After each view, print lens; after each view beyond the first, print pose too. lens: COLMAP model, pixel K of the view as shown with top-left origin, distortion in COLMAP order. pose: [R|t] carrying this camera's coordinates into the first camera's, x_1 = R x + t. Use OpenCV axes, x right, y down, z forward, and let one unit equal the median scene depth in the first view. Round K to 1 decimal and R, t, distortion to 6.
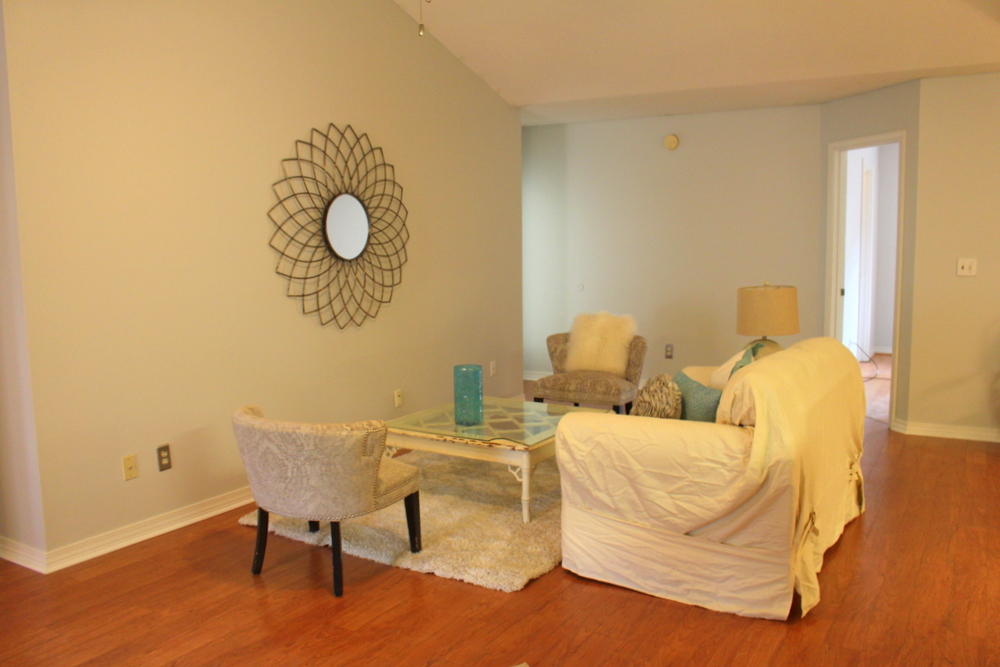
lens RADIAL K [[824.3, 0, 500.0], [0, 824.3, 333.5], [0, 0, 1]] dist [-0.160120, 0.129351]
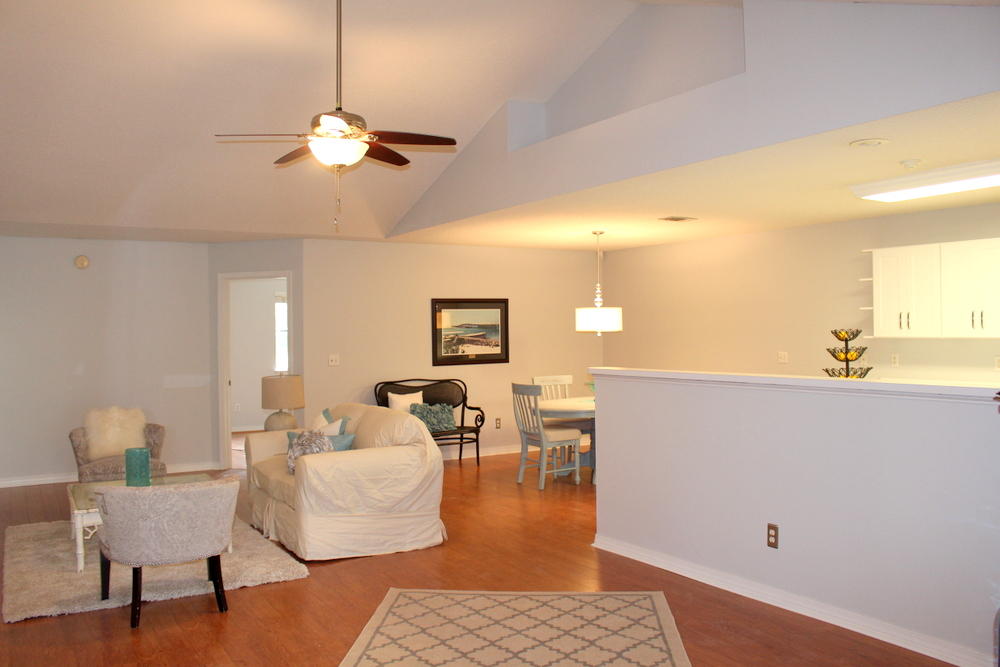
lens RADIAL K [[824.3, 0, 500.0], [0, 824.3, 333.5], [0, 0, 1]] dist [-0.160120, 0.129351]
pose [[0.454623, 0.006598, 0.890659, -1.183138], [0.110162, 0.991878, -0.063578, 0.006173], [-0.883845, 0.127021, 0.450204, -0.045867]]
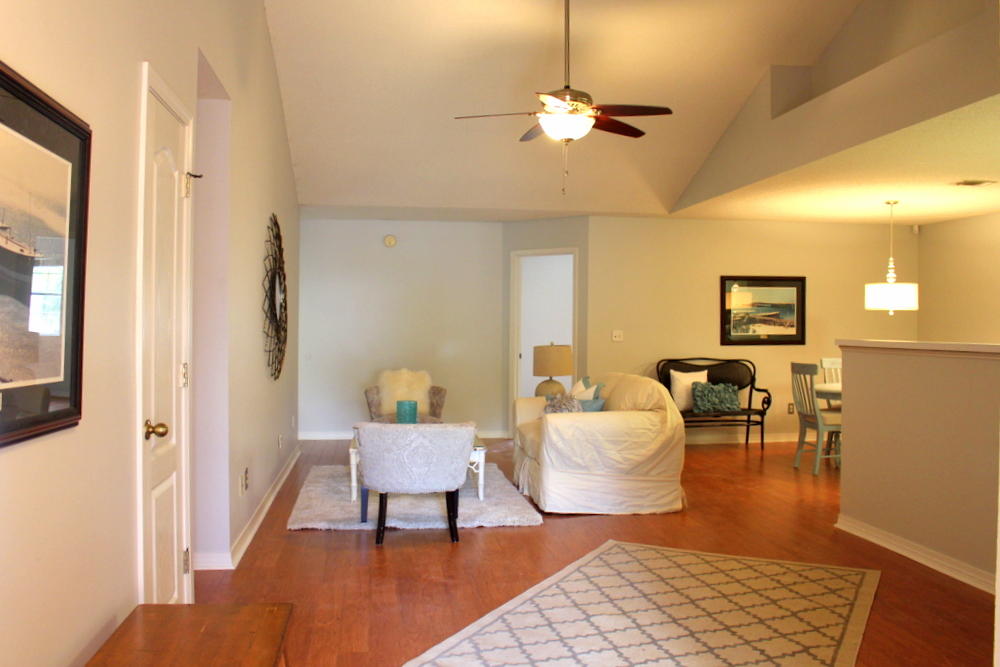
lens RADIAL K [[876.0, 0, 500.0], [0, 876.0, 333.5], [0, 0, 1]] dist [-0.174730, 0.157580]
pose [[0.773316, 0.012982, 0.633888, -1.172893], [0.057604, 0.994217, -0.090635, 0.094724], [-0.631399, 0.106604, 0.768096, -0.322492]]
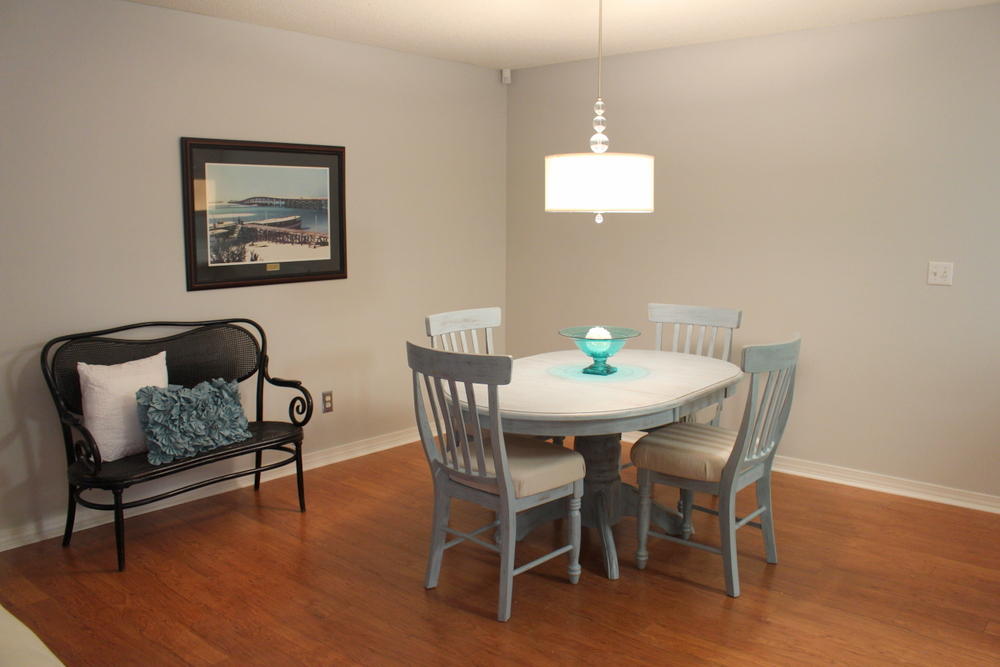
lens RADIAL K [[824.3, 0, 500.0], [0, 824.3, 333.5], [0, 0, 1]] dist [-0.160120, 0.129351]
pose [[0.169520, -0.116959, 0.978562, 0.128960], [0.115873, 0.988411, 0.098063, -0.092062], [-0.978691, 0.096766, 0.181108, 0.781146]]
